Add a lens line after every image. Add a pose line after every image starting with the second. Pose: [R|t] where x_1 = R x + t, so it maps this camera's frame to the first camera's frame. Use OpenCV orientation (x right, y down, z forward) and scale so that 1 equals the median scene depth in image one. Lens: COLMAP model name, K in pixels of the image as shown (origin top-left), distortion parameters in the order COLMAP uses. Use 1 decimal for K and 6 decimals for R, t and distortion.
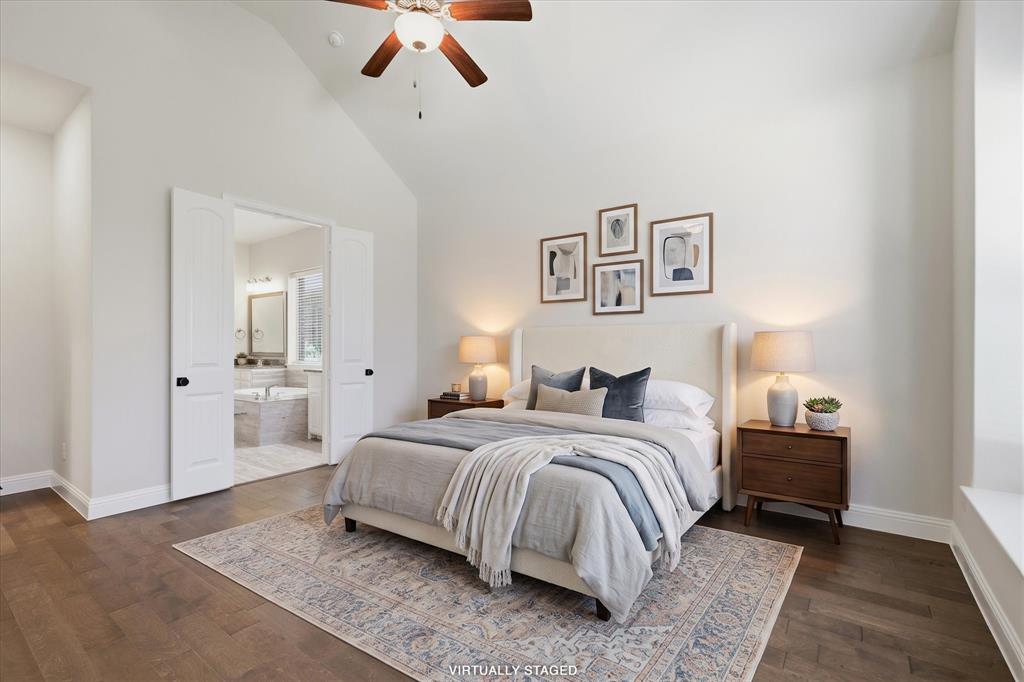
lens RADIAL K [[469.6, 0, 514.3], [0, 469.6, 340.3], [0, 0, 1]] dist [-0.000400, 0.000401]
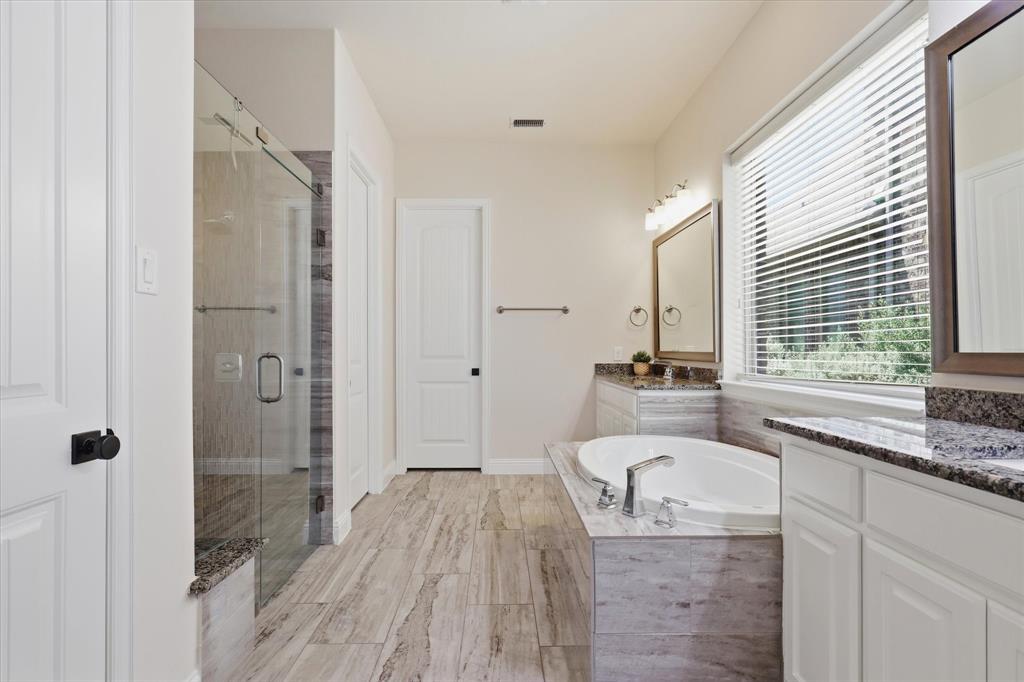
lens RADIAL K [[469.6, 0, 511.5], [0, 469.6, 339.8], [0, 0, 1]] dist [-0.000400, 0.000401]
pose [[0.610057, -0.007073, -0.792326, -0.265323], [0.003167, 0.999974, -0.006489, 0.016543], [0.792351, 0.001449, 0.610064, 0.592017]]
